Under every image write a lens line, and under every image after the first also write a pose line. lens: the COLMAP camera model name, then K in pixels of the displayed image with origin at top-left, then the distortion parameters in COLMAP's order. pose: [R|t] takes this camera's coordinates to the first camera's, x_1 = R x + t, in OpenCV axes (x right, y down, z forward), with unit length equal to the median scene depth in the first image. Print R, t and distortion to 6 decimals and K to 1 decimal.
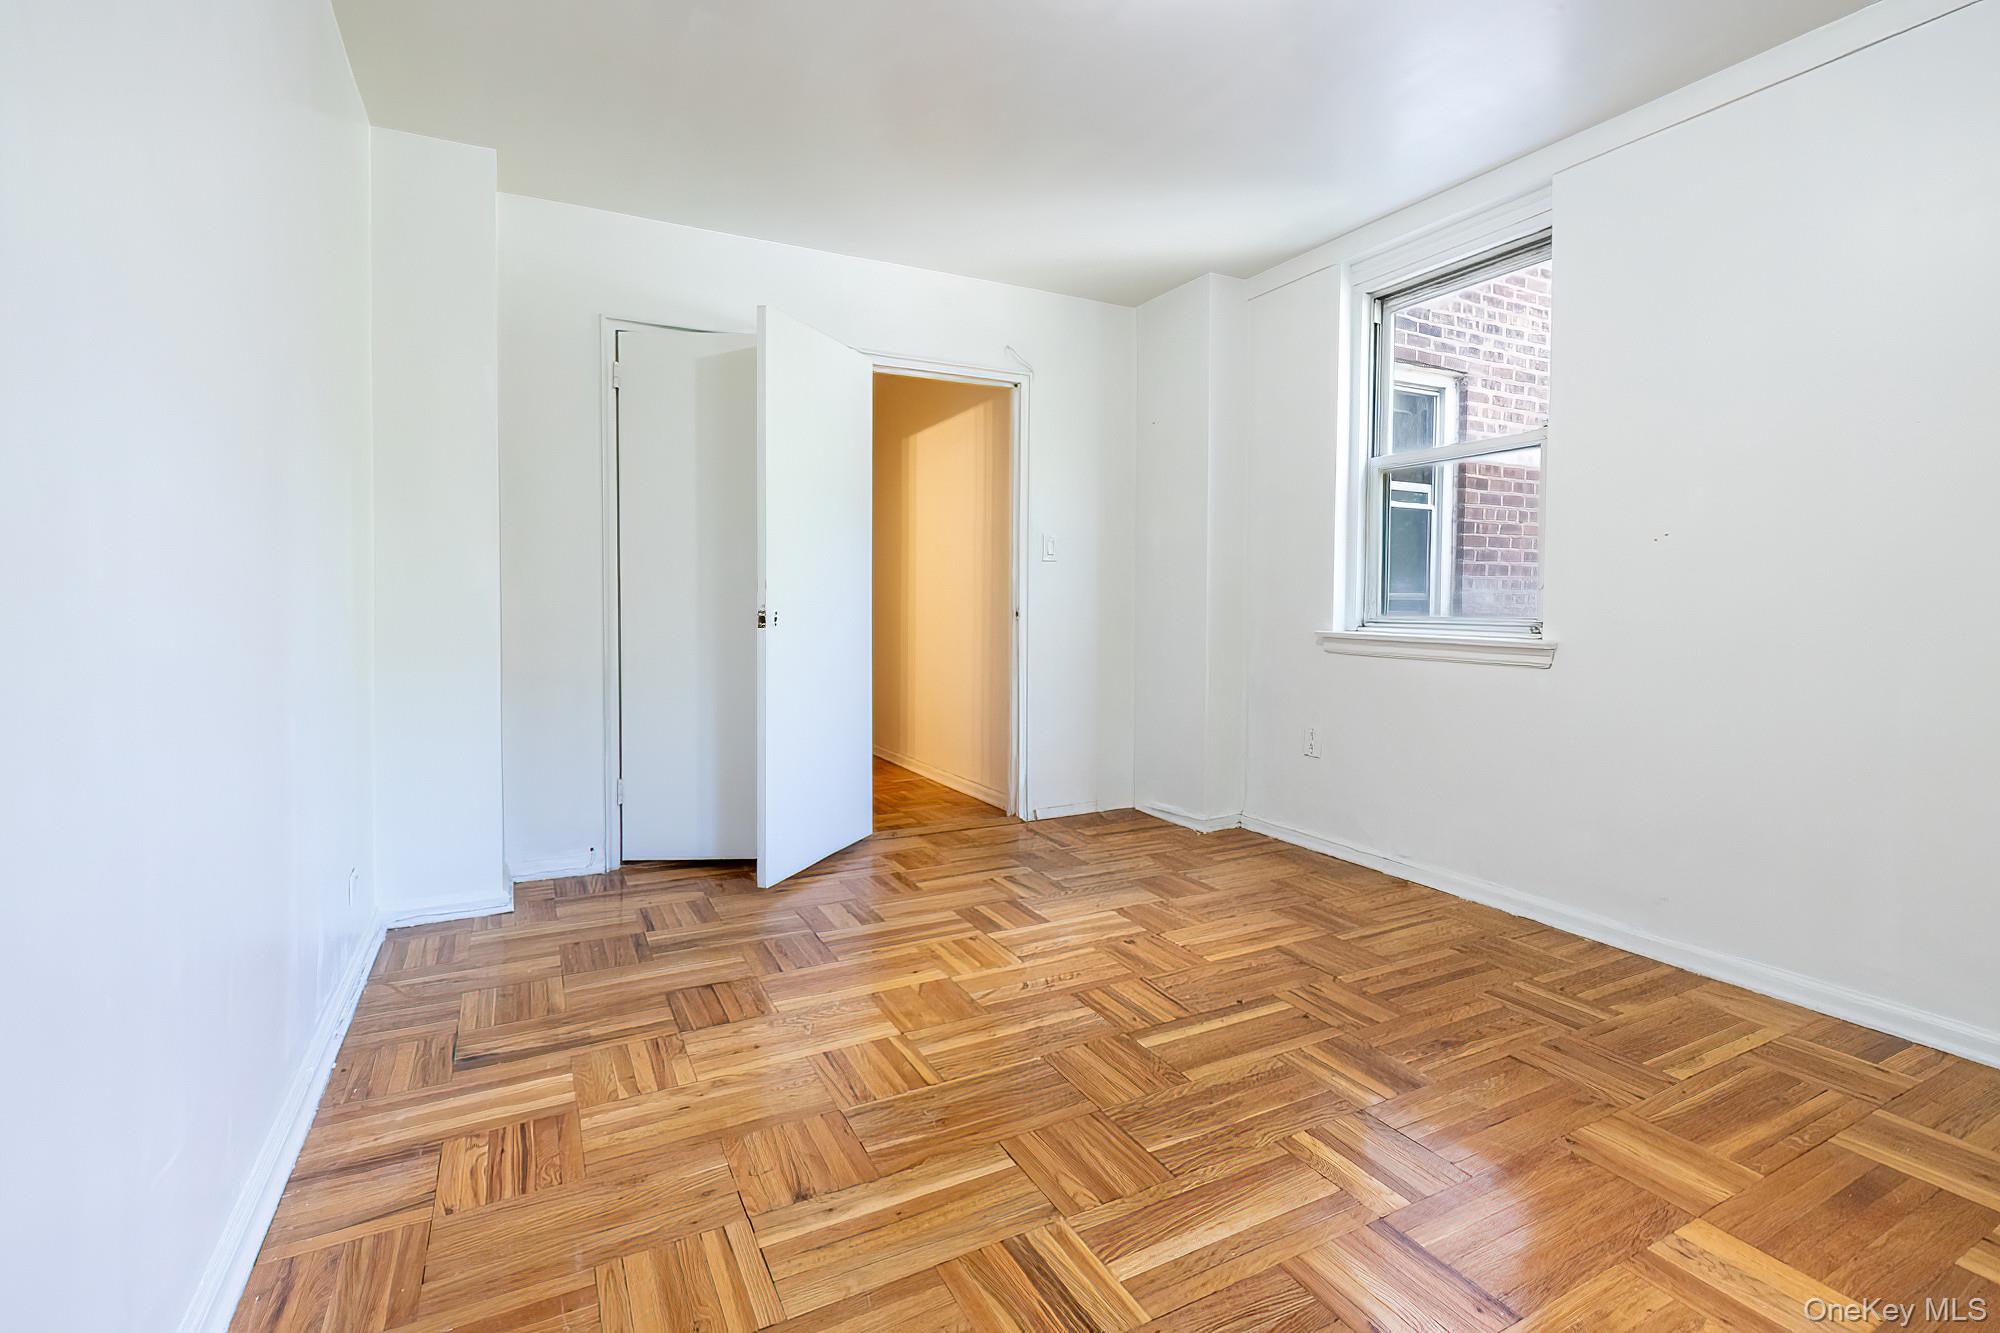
lens RADIAL K [[865.7, 0, 1005.6], [0, 865.7, 645.1], [0, 0, 1]] dist [0.001935, 0.000130]
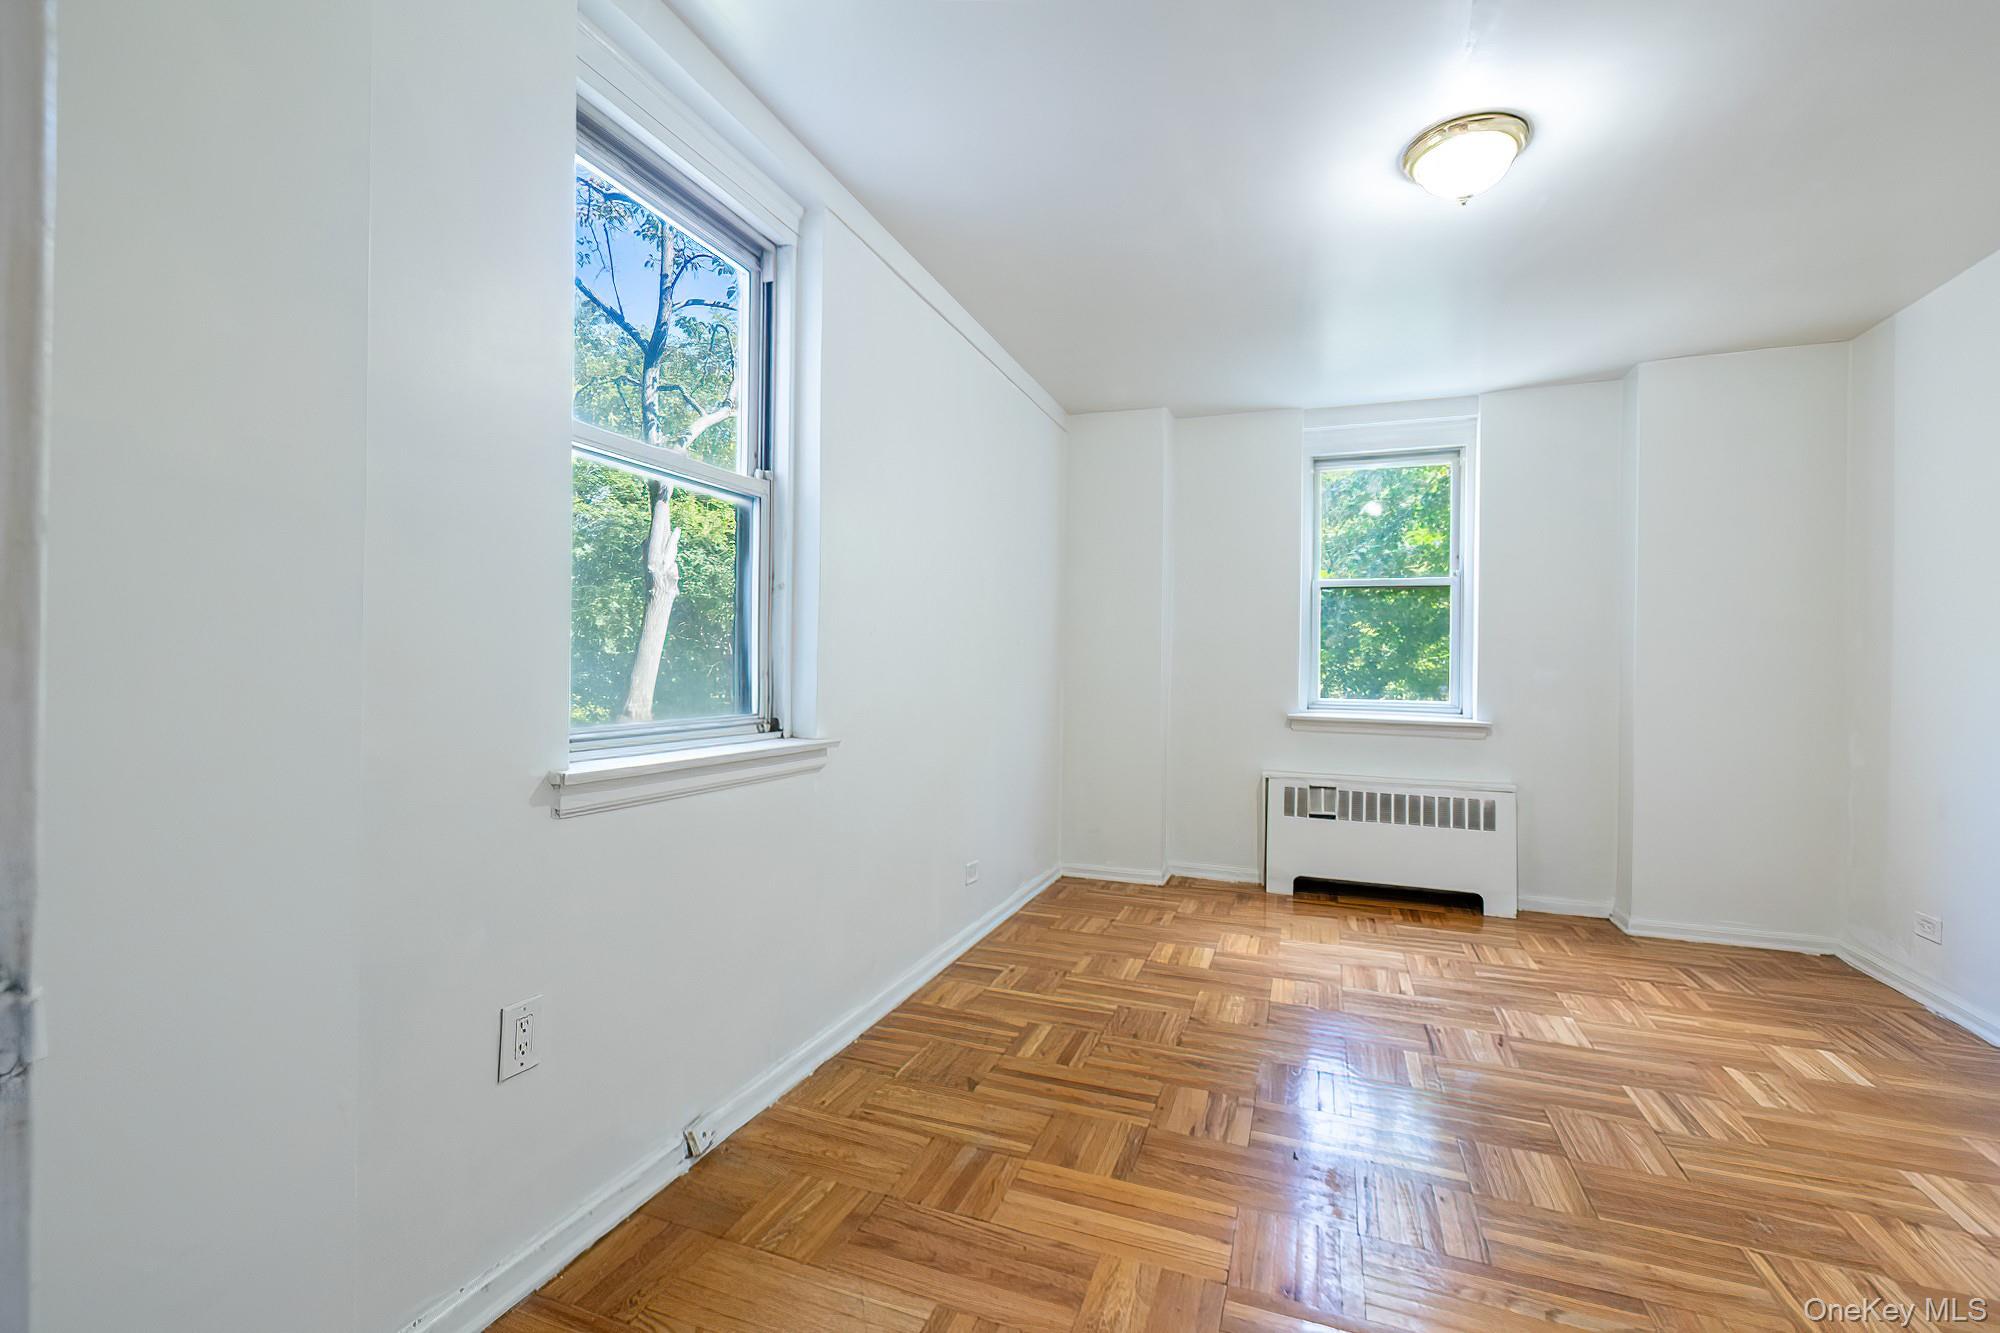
lens RADIAL K [[865.7, 0, 1005.6], [0, 865.7, 645.1], [0, 0, 1]] dist [0.001935, 0.000130]
pose [[-0.662343, 0.010669, 0.749125, -0.191136], [0.022162, 0.999740, 0.005356, -0.117072], [-0.748873, 0.020149, -0.662407, 1.662423]]
